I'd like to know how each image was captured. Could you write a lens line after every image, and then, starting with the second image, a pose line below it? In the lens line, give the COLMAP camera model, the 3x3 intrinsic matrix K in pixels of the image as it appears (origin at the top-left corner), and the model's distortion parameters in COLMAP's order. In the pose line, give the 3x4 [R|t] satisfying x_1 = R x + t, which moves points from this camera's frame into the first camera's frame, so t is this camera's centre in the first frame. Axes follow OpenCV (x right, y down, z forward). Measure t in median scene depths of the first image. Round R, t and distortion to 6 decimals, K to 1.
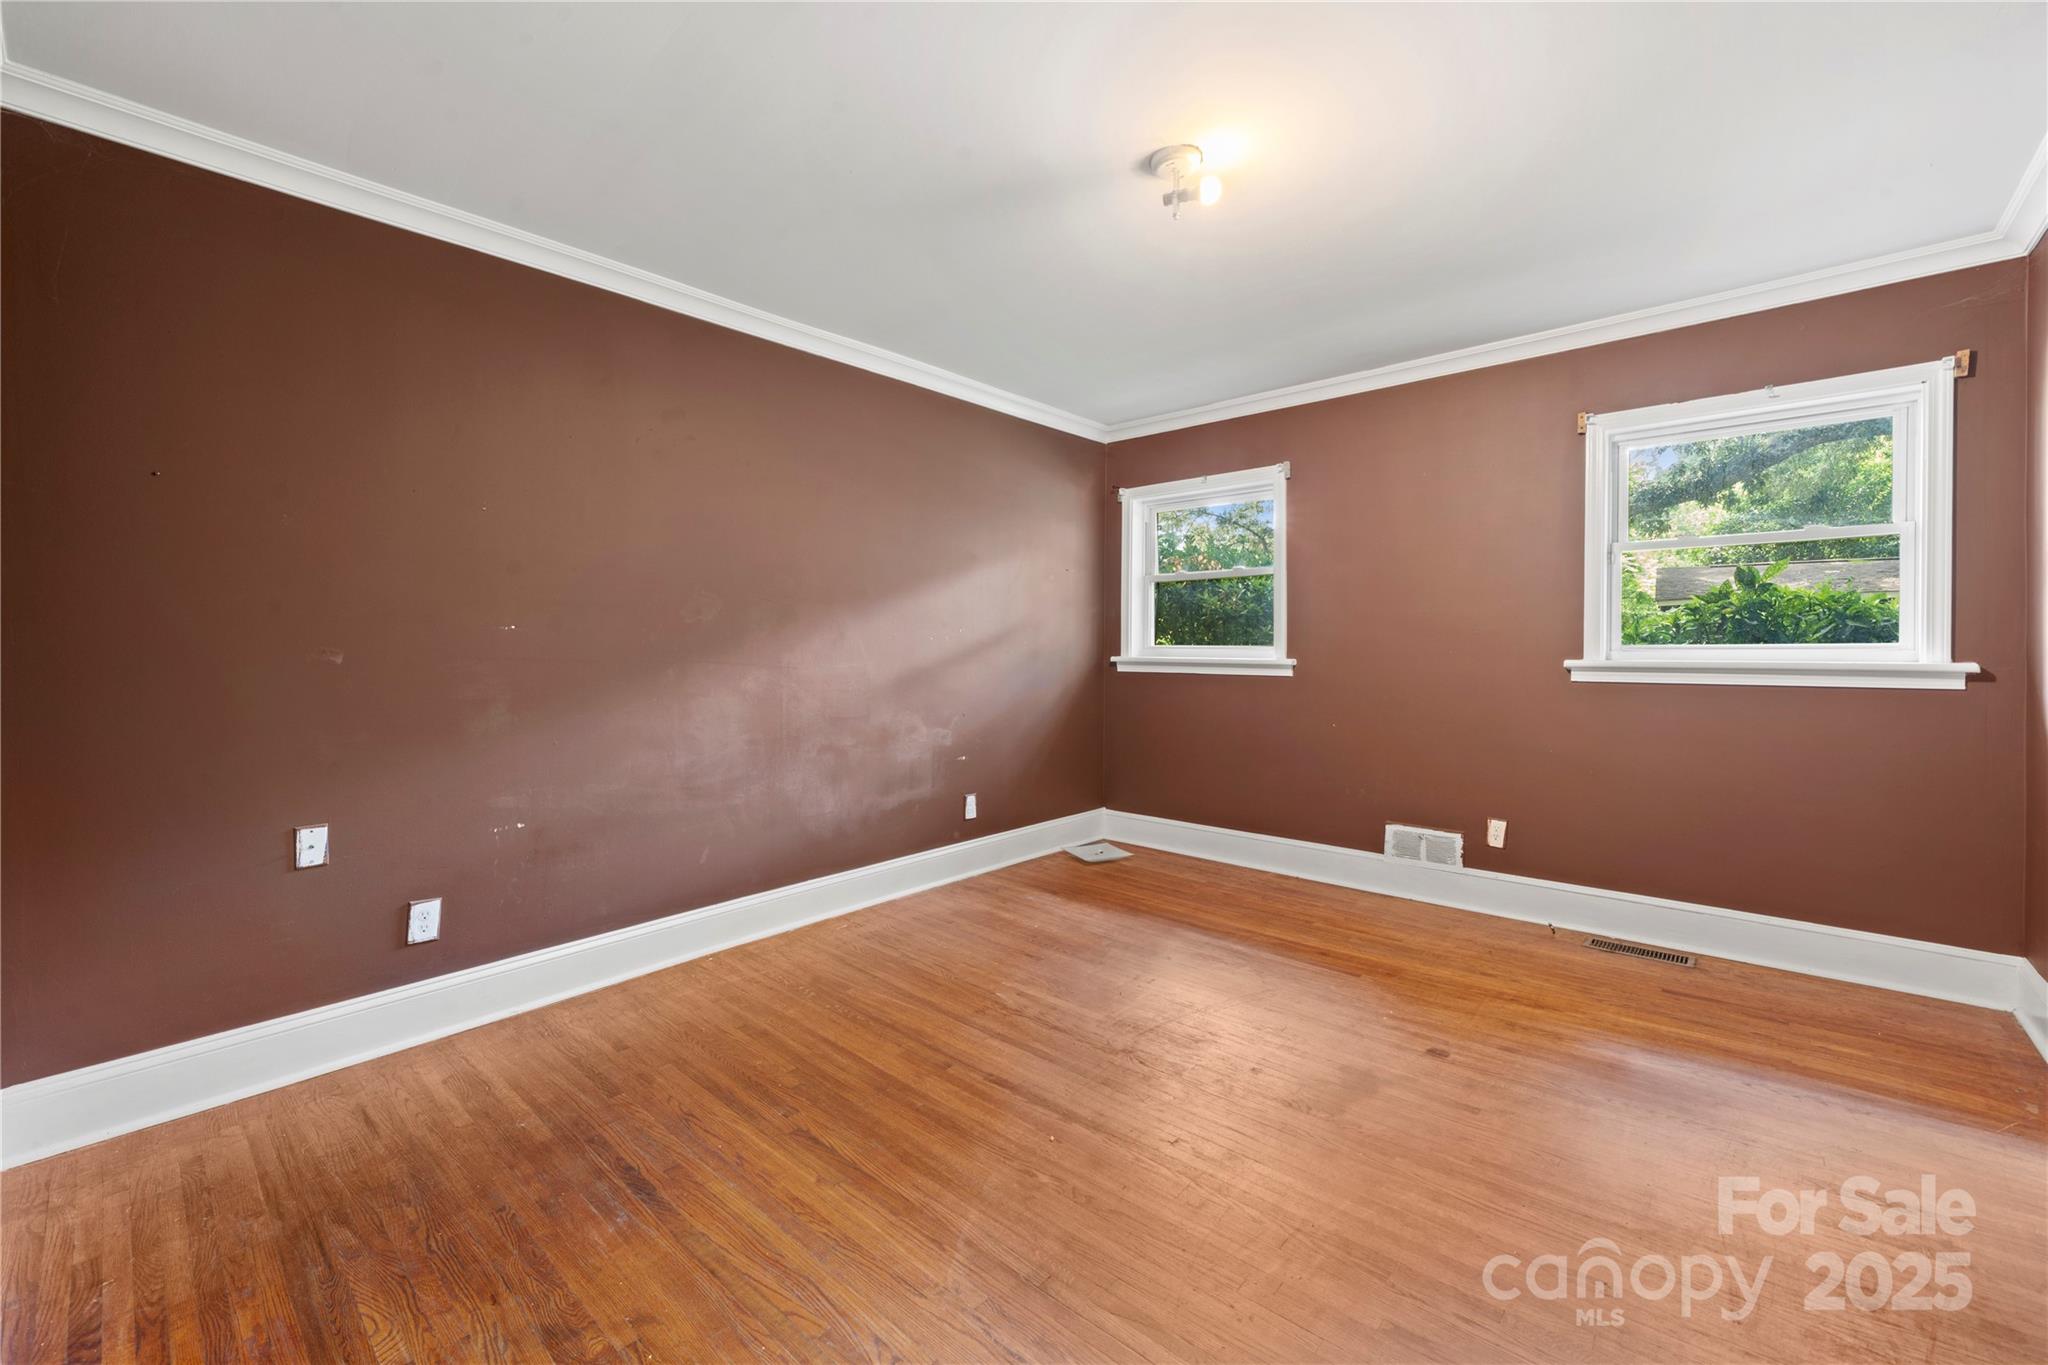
lens RADIAL K [[804.2, 0, 1023.6], [0, 804.2, 643.4], [0, 0, 1]] dist [0.000075, -0.000012]
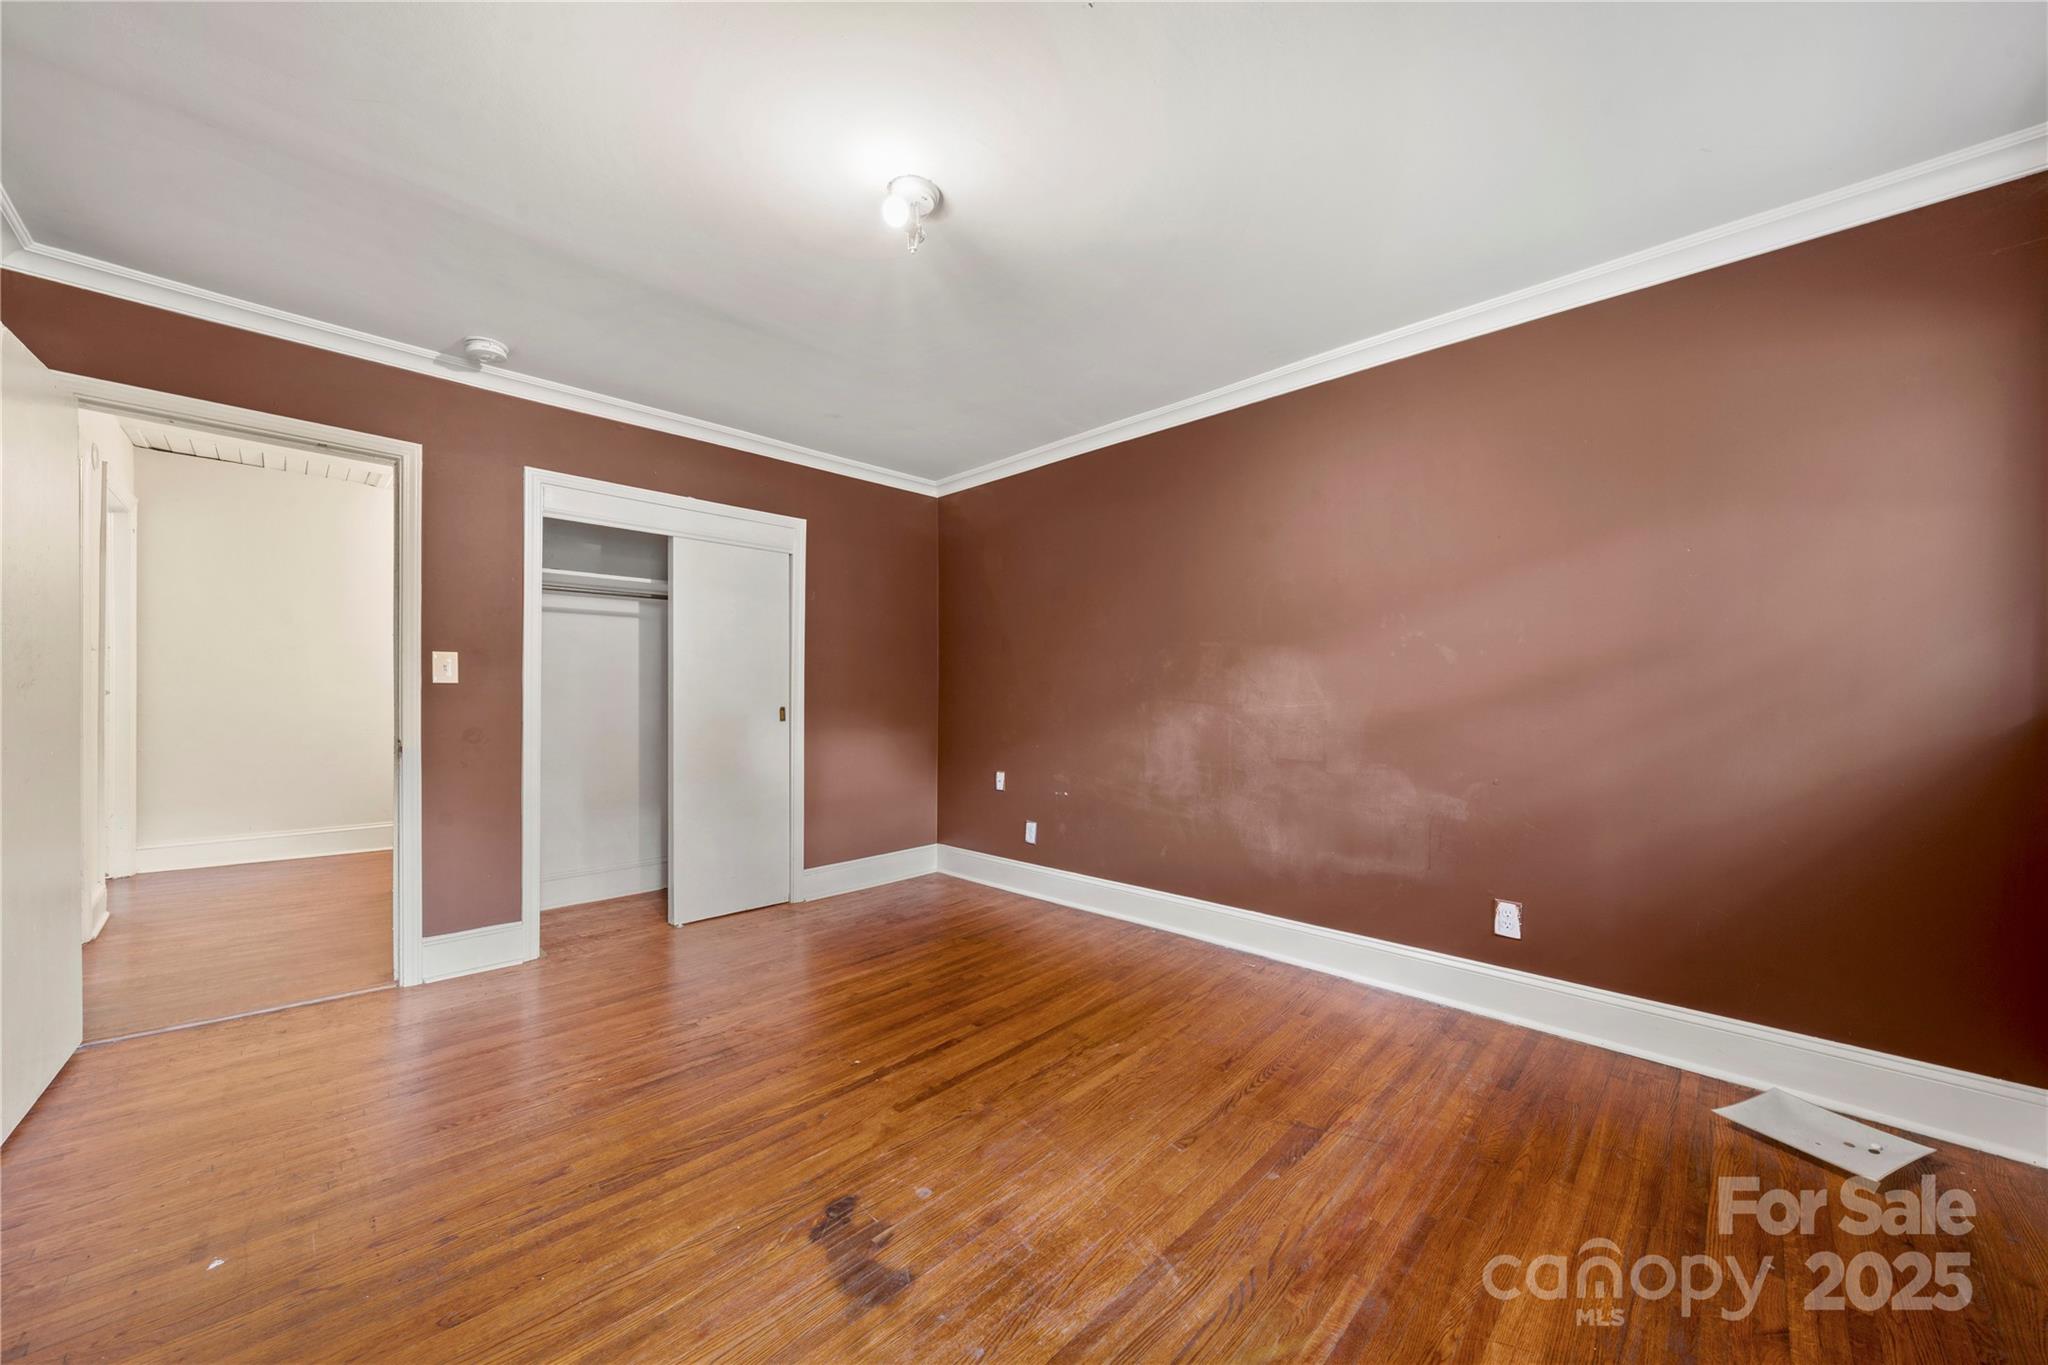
lens RADIAL K [[753.0, 0, 1054.4], [0, 753.0, 676.1], [0, 0, 1]] dist [-0.000914, -0.000077]
pose [[-0.032710, -0.017406, -0.999313, 0.836442], [0.006981, 0.999820, -0.017644, 0.007454], [0.999440, -0.007554, -0.032583, 0.905180]]
